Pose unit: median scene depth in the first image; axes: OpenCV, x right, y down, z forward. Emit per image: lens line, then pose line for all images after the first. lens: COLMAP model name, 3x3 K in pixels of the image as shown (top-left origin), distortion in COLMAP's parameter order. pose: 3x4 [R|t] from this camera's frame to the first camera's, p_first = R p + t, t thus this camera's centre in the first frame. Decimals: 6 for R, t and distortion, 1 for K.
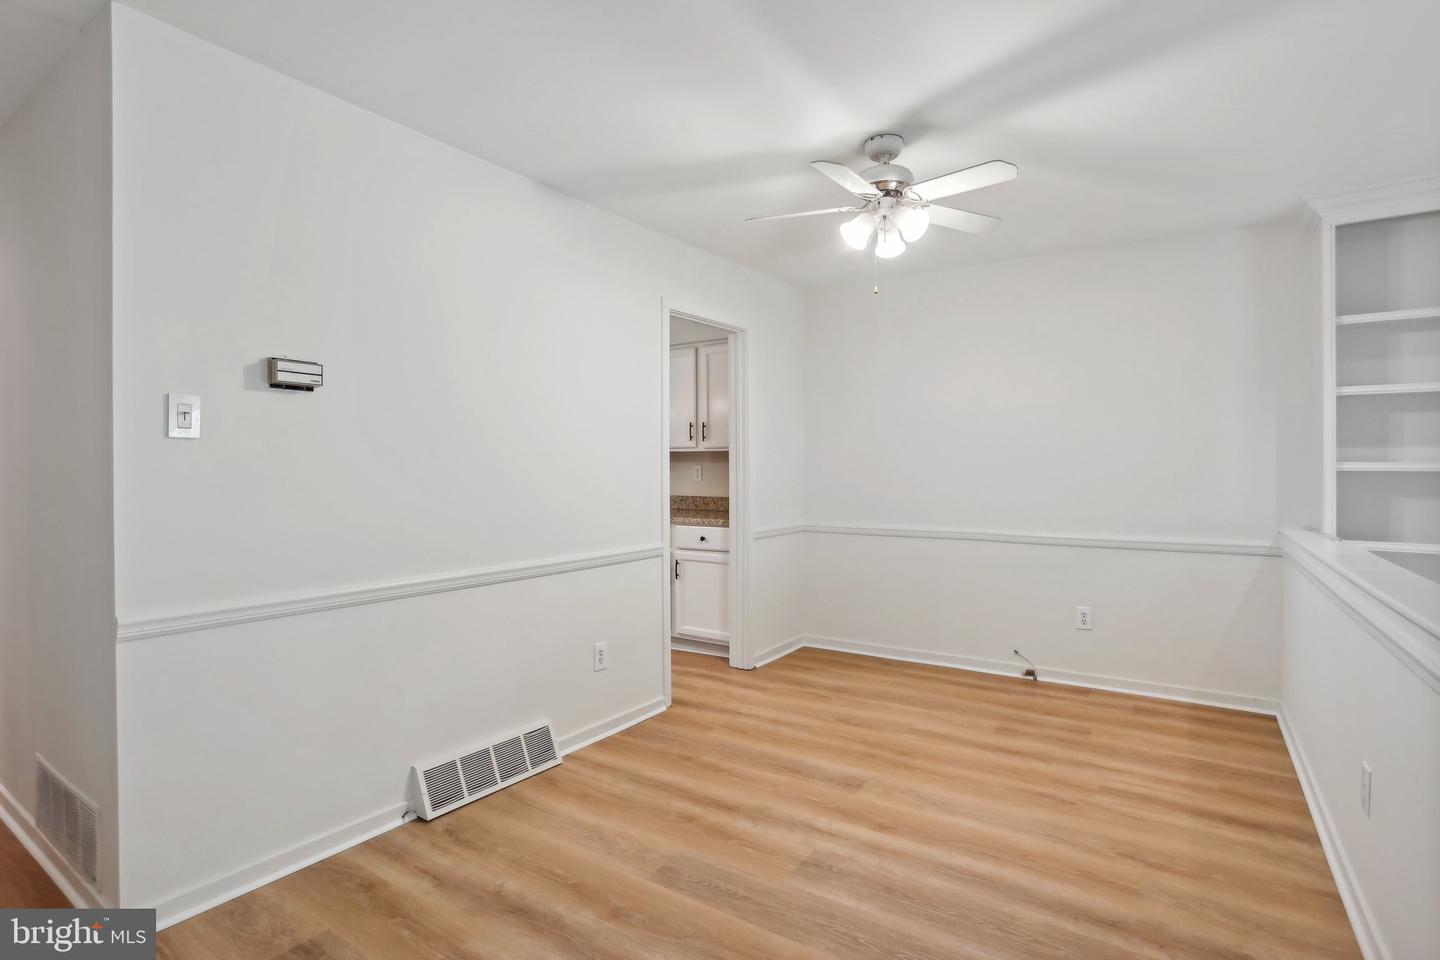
lens RADIAL K [[713.2, 0, 693.4], [0, 713.2, 467.5], [0, 0, 1]] dist [-0.048259, 0.014591]
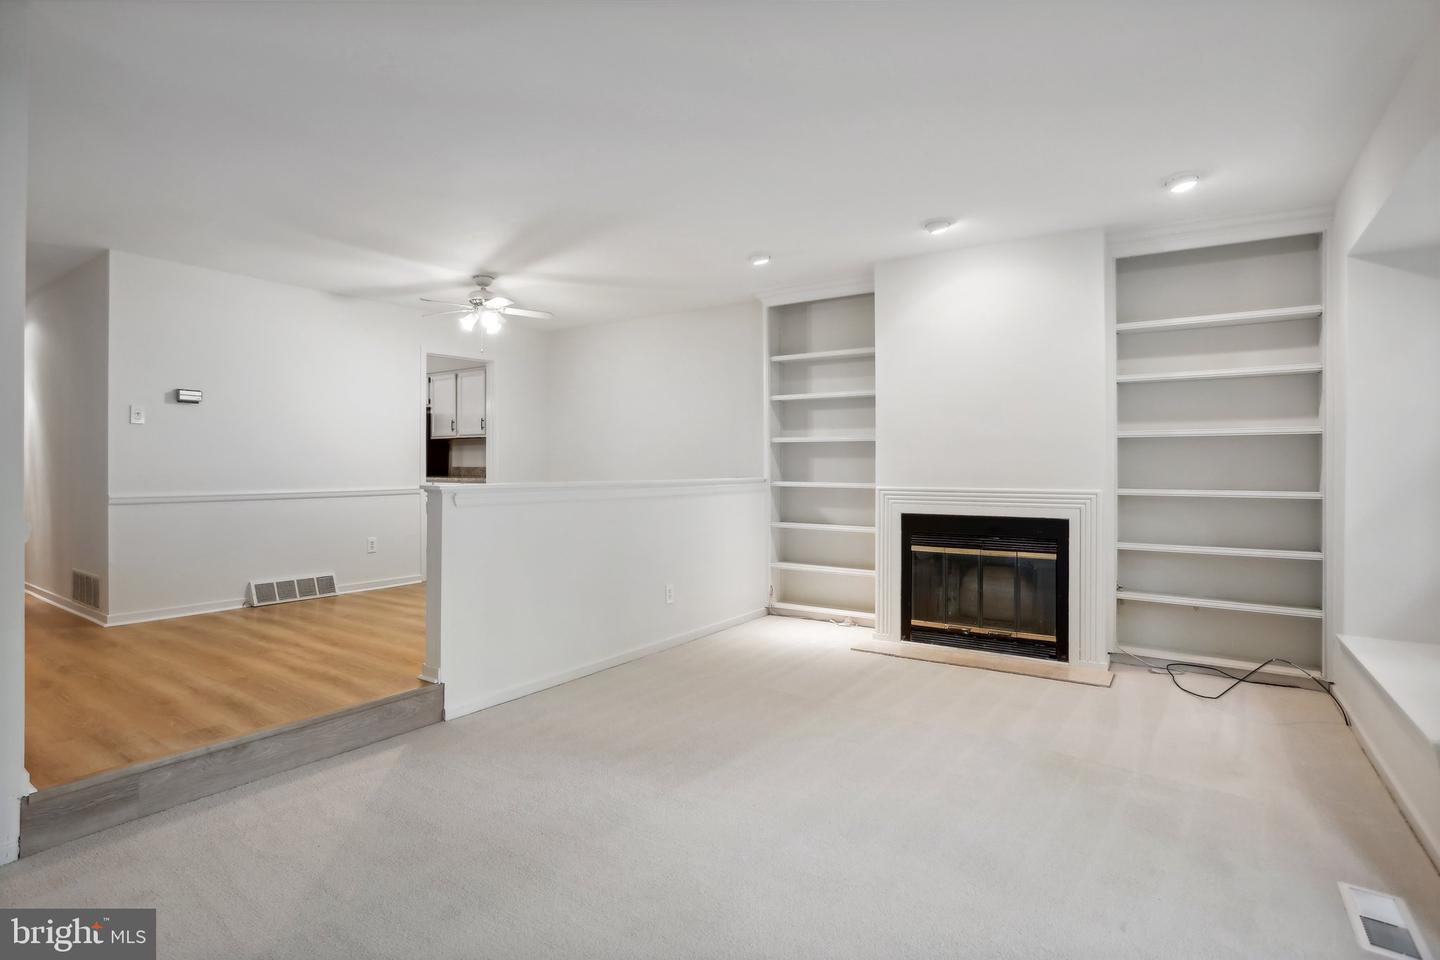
lens RADIAL K [[713.2, 0, 691.1], [0, 713.2, 459.3], [0, 0, 1]] dist [-0.048259, 0.014591]
pose [[0.999996, -0.000844, -0.002782, 0.794232], [0.000828, 0.999983, -0.005782, 0.063838], [0.002787, 0.005780, 0.999979, -0.932607]]
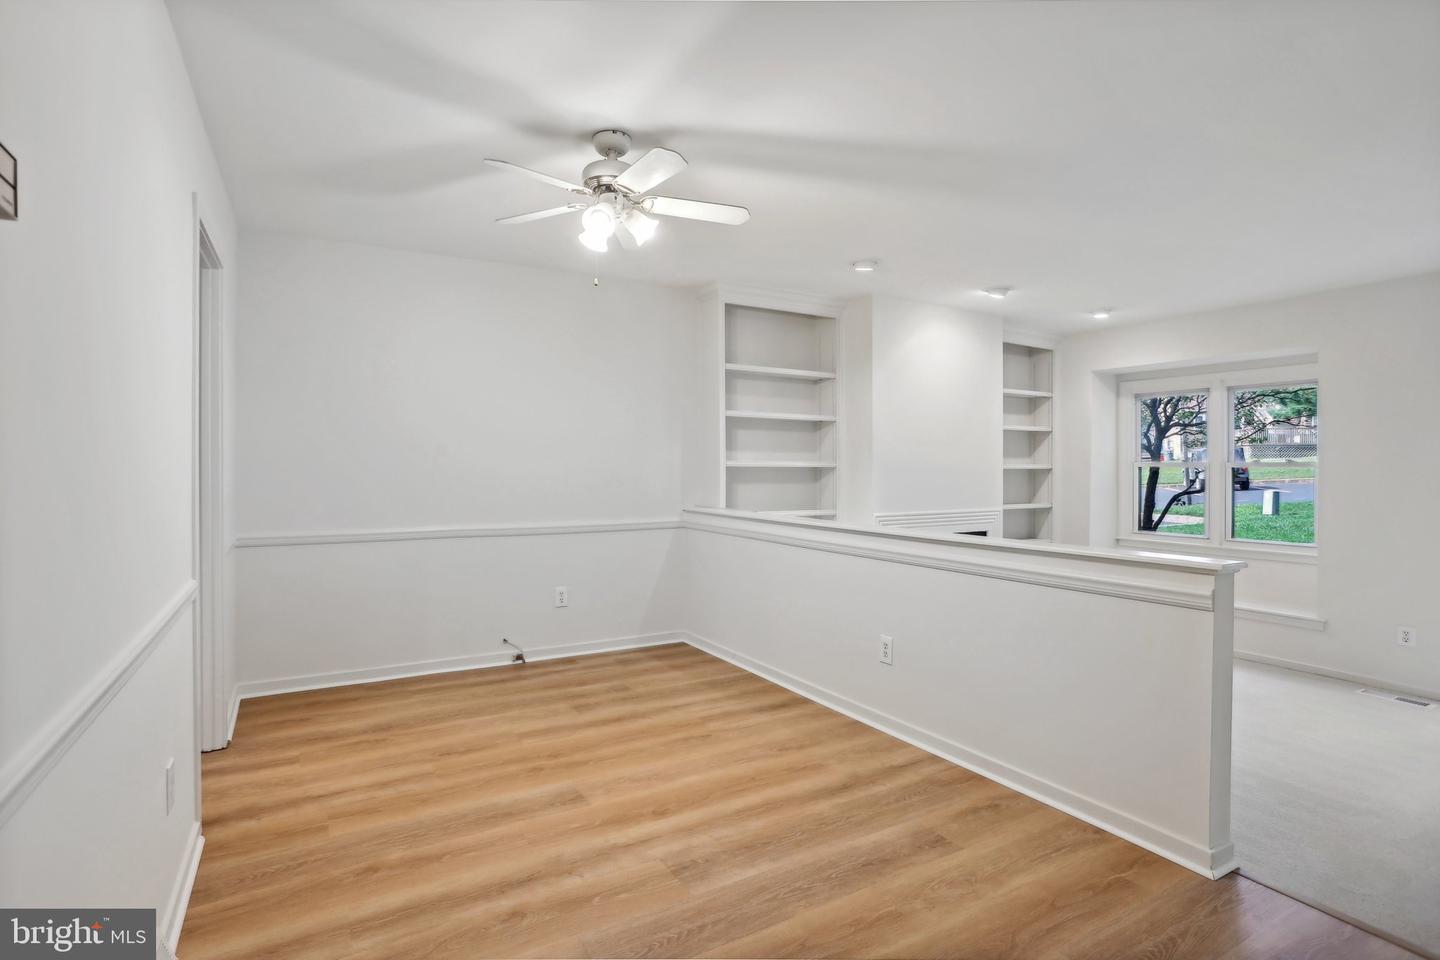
lens RADIAL K [[713.2, 0, 706.2], [0, 713.2, 450.8], [0, 0, 1]] dist [-0.048259, 0.014591]
pose [[0.425573, 0.021314, 0.904673, -0.528108], [-0.002181, 0.999744, -0.022528, 0.007128], [-0.904921, 0.007614, 0.425510, 0.413797]]
